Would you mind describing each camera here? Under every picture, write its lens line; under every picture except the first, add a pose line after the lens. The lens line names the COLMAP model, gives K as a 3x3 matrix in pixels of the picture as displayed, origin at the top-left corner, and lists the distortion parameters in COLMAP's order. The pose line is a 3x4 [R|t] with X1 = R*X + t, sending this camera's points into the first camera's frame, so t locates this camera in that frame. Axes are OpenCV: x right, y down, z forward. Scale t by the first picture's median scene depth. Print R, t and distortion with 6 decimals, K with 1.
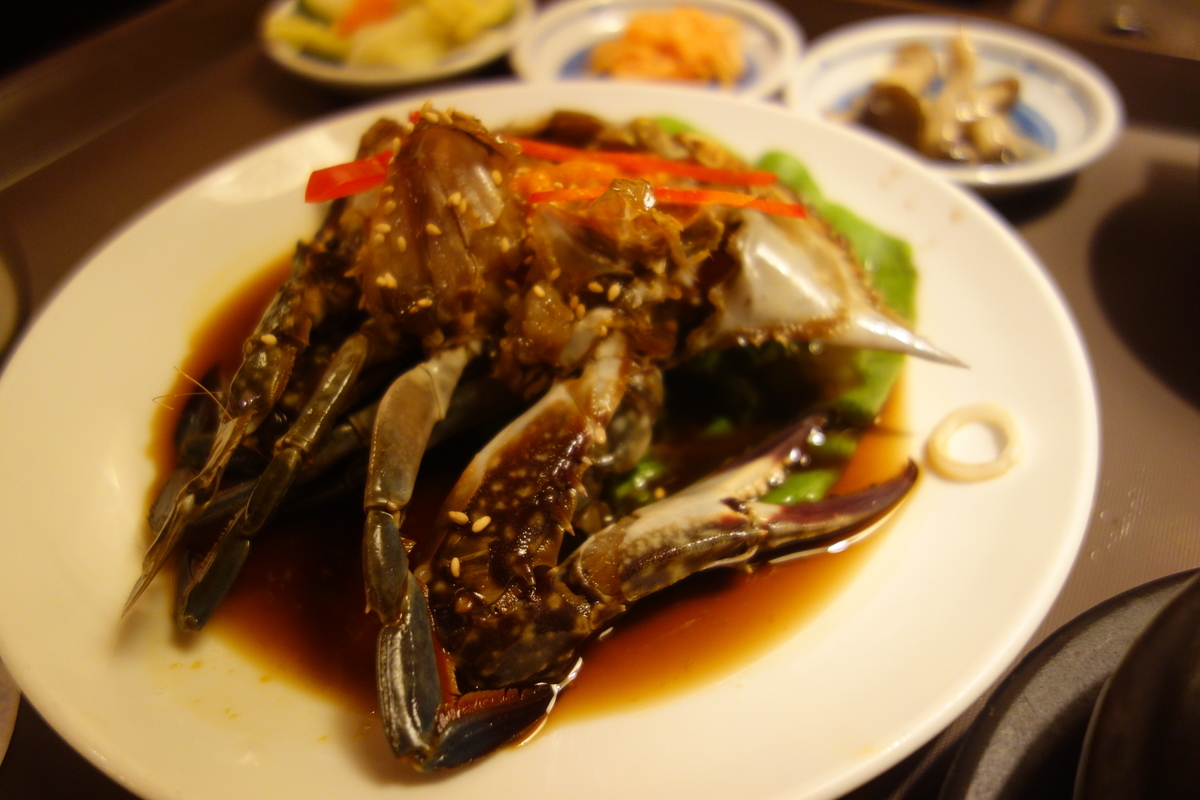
lens RADIAL K [[951.9, 0, 600.0], [0, 951.9, 400.0], [0, 0, 1]] dist [0.001503, 0.002219]
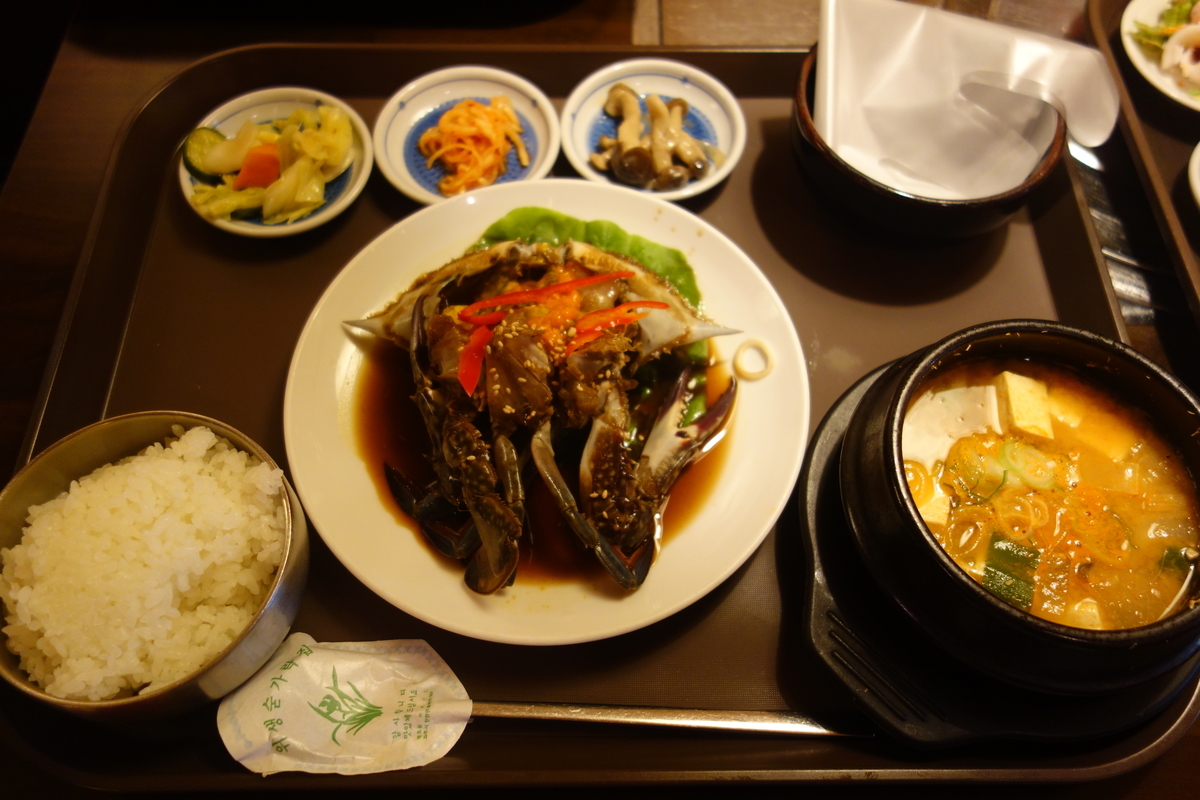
lens RADIAL K [[951.9, 0, 600.0], [0, 951.9, 400.0], [0, 0, 1]] dist [0.001503, 0.002219]
pose [[0.870269, -0.413684, 0.267390, -0.619465], [0.311189, 0.882532, 0.352560, -0.847413], [-0.381829, -0.223613, 0.896774, -0.997379]]
